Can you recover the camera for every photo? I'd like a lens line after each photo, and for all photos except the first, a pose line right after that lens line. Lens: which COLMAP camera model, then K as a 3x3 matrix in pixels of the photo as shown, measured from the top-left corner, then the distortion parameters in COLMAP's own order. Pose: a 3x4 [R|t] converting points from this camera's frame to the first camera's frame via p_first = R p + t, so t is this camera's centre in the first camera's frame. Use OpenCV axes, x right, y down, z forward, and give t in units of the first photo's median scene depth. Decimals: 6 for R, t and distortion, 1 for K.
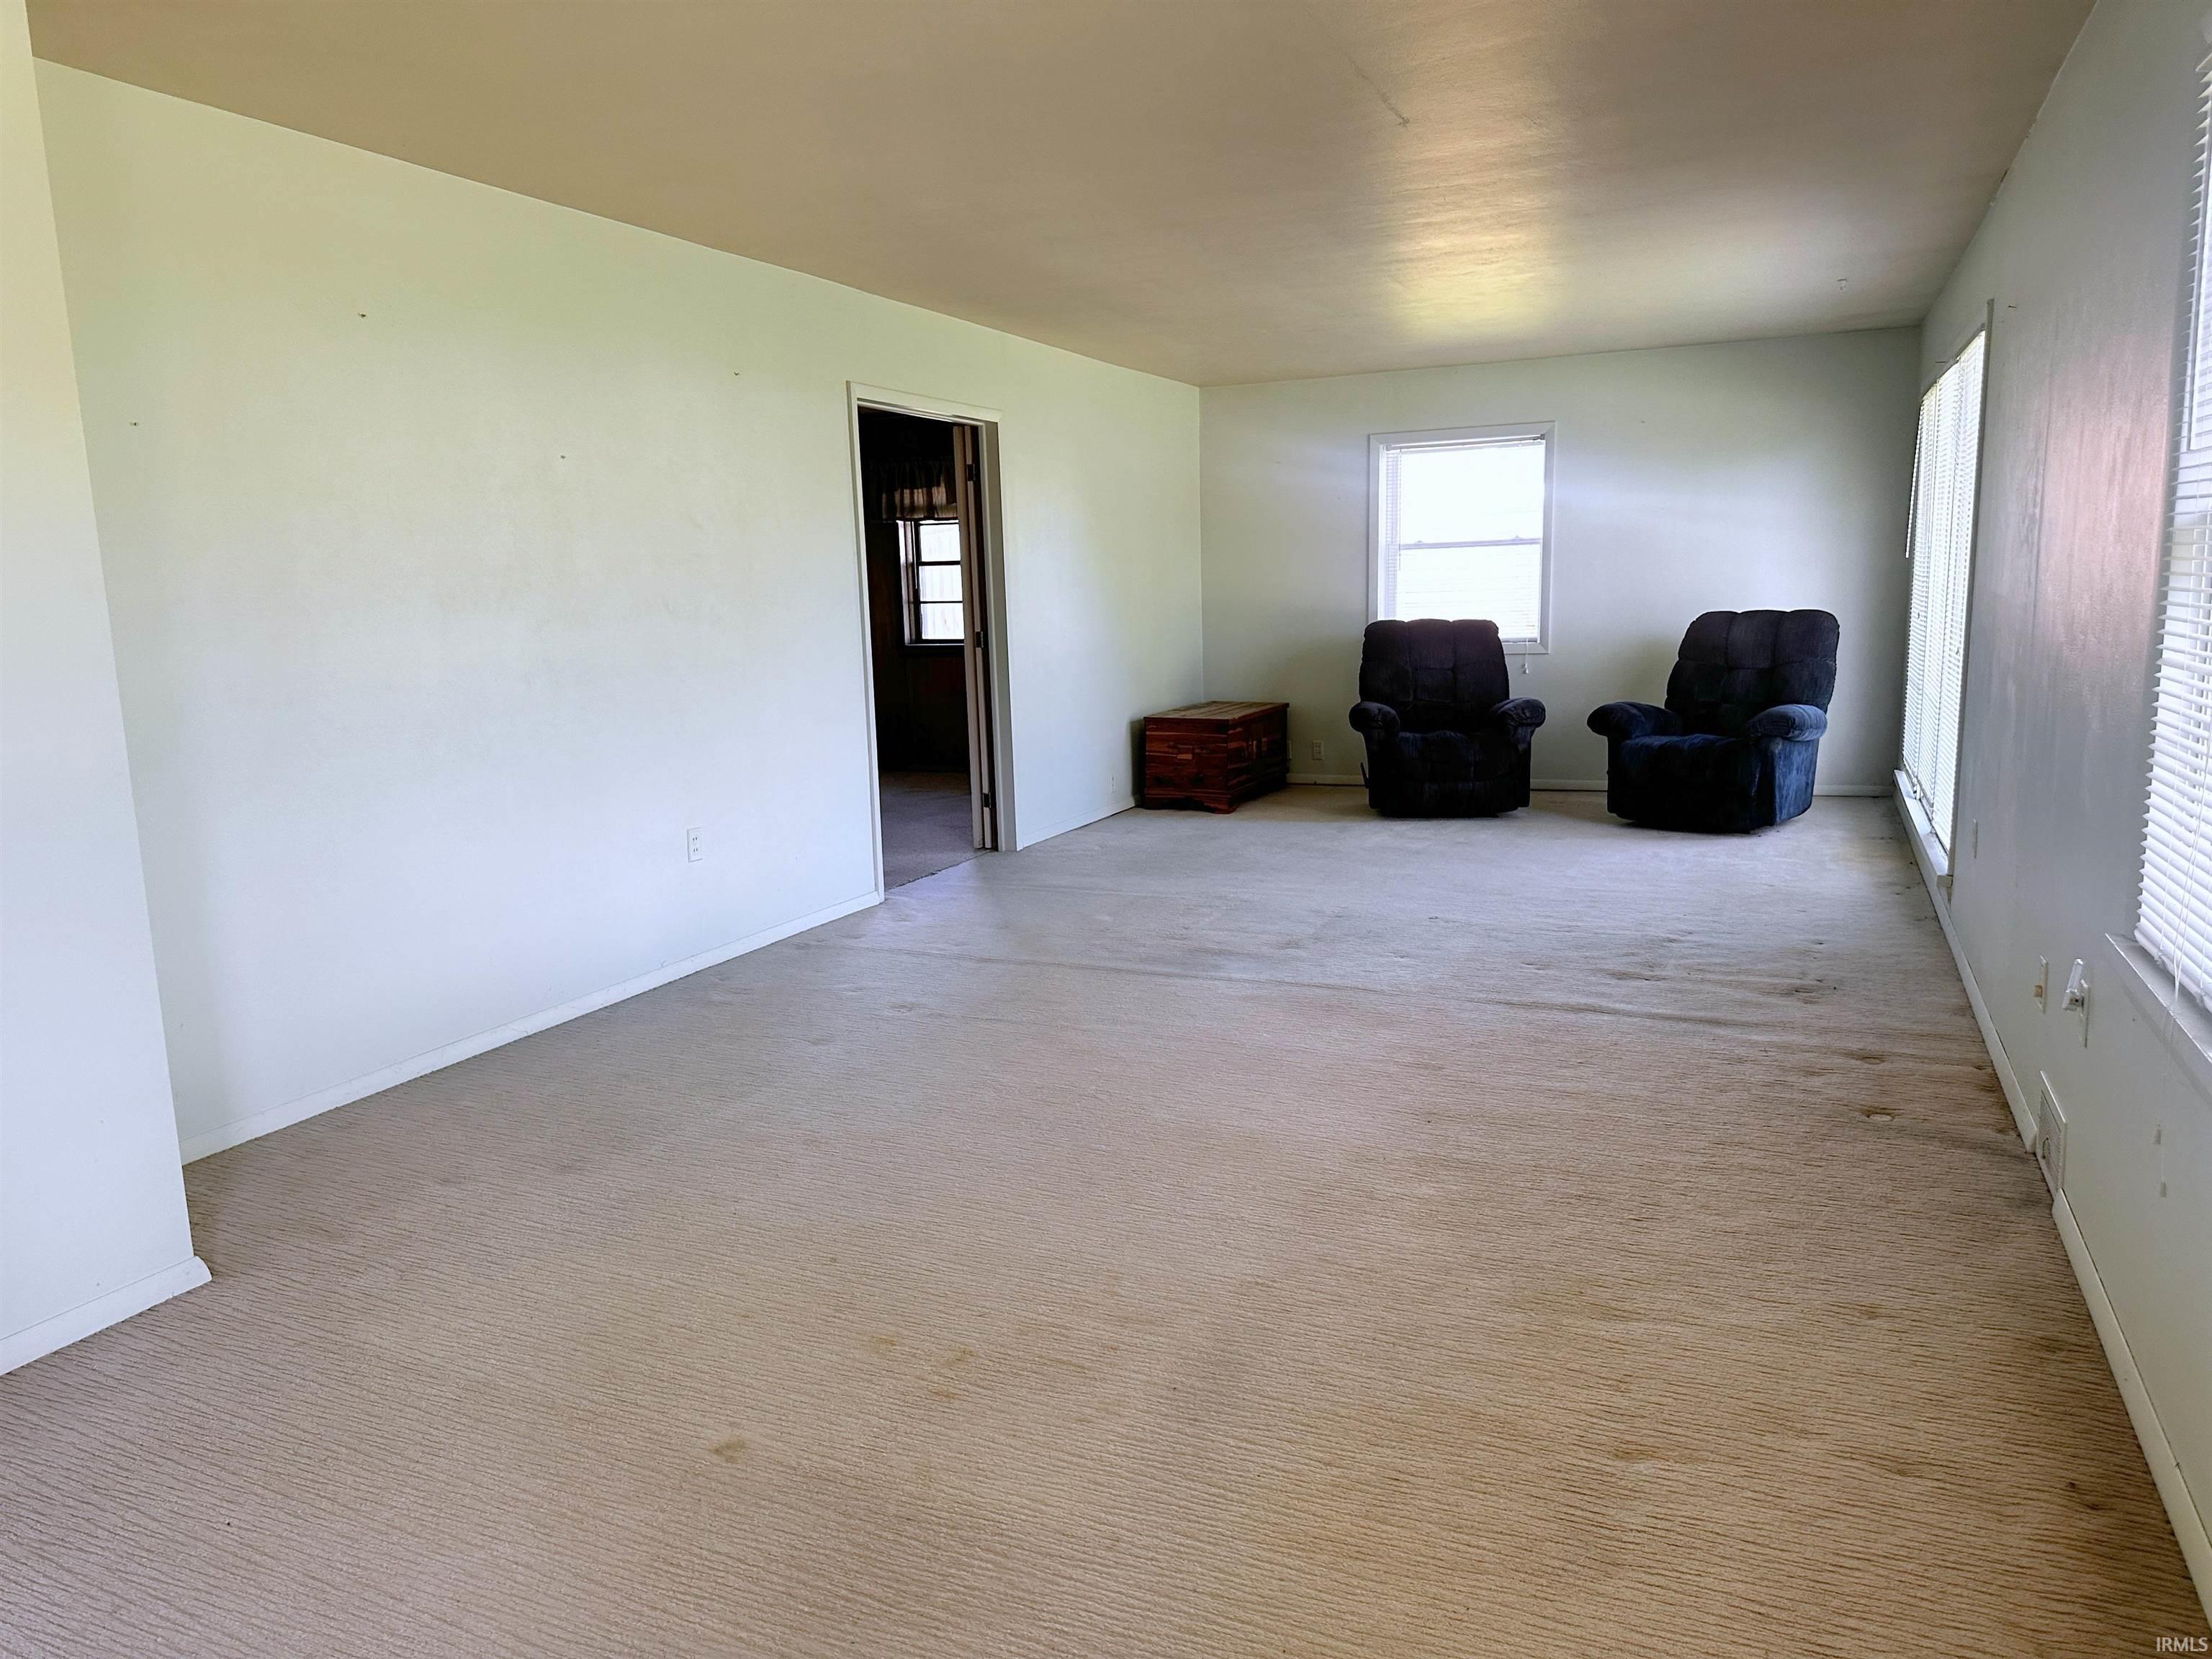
lens RADIAL K [[1580.5, 0, 1106.0], [0, 1580.5, 829.5], [0, 0, 1]] dist [0.067775, -0.001534]
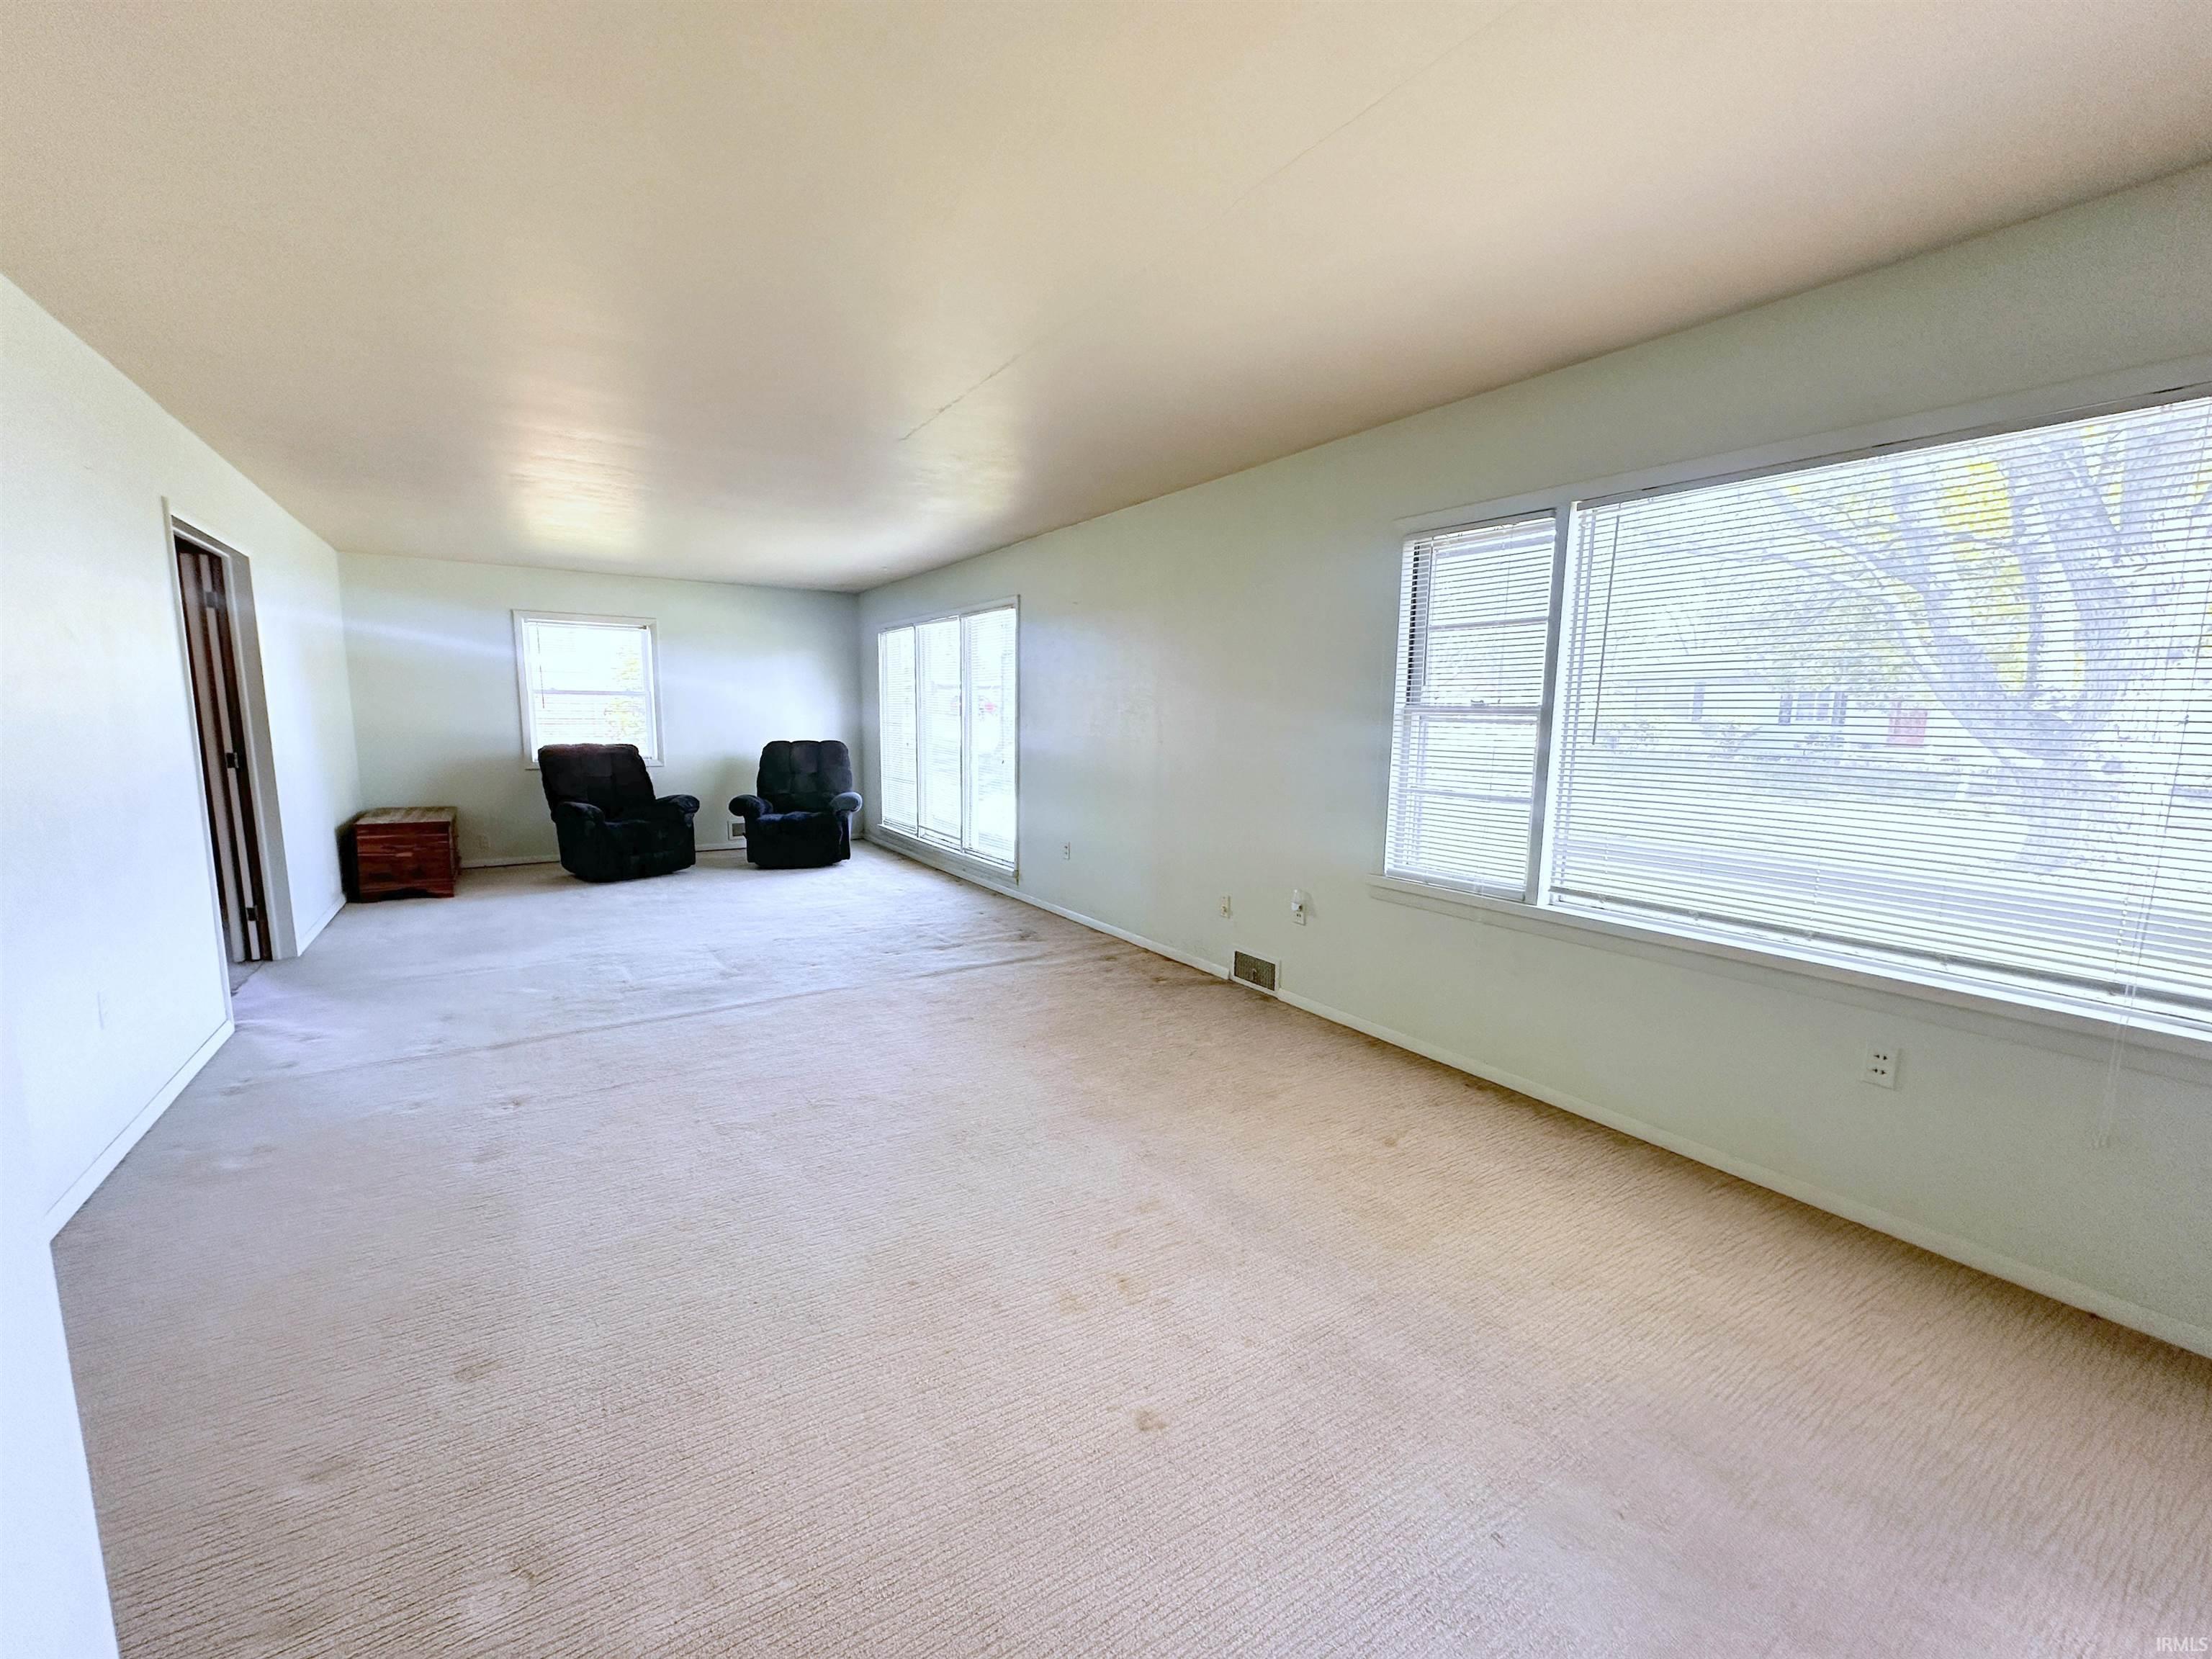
lens RADIAL K [[876.9, 0, 1106.0], [0, 876.9, 829.5], [0, 0, 1]] dist [0.000118, 0.000869]
pose [[0.540557, -0.079397, 0.837553, -0.246499], [0.106026, 0.994029, 0.025802, -0.028546], [-0.834600, 0.074855, 0.545747, 0.198961]]
